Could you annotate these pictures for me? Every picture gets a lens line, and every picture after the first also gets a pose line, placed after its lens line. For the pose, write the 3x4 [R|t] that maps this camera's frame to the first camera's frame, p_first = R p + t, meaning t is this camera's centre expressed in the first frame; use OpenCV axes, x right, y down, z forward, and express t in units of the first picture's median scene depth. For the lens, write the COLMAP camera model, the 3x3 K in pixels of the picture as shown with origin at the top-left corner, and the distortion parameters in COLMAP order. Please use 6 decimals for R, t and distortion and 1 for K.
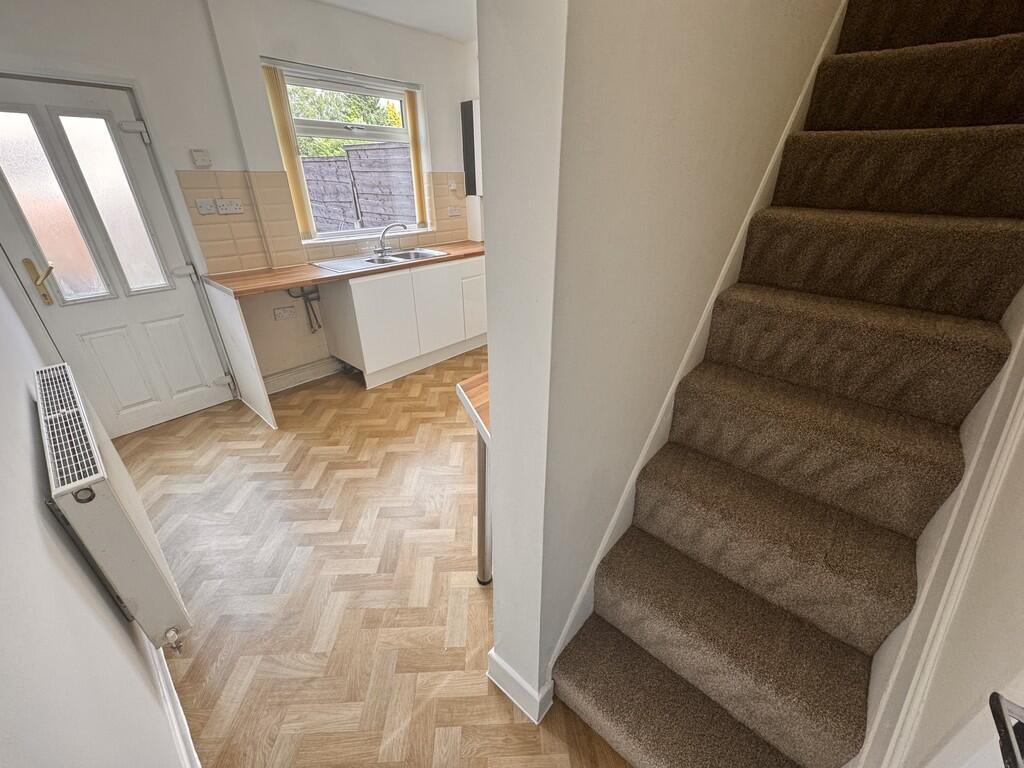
lens RADIAL K [[408.3, 0, 512.7], [0, 408.3, 386.8], [0, 0, 1]] dist [-0.004369, -0.000407]
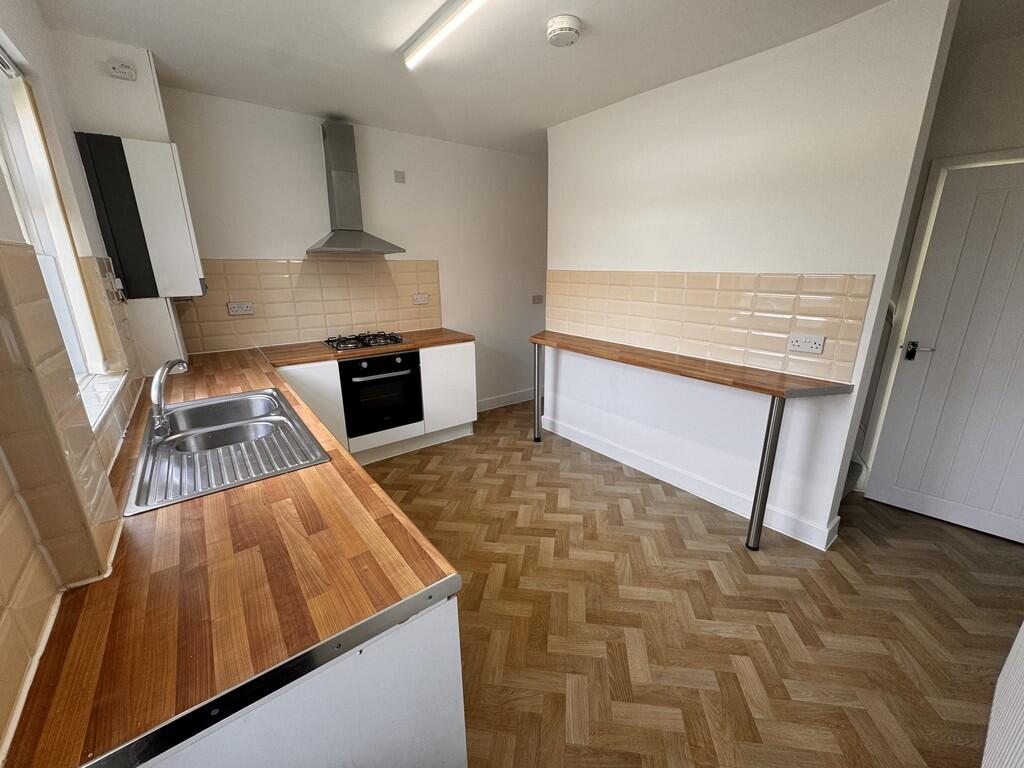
lens RADIAL K [[414.6, 0, 517.1], [0, 414.6, 375.5], [0, 0, 1]] dist [0.001413, -0.000226]
pose [[0.177054, -0.258203, 0.949728, -0.838280], [0.457629, 0.875912, 0.152821, -0.352400], [-0.871337, 0.407565, 0.273245, 0.682299]]
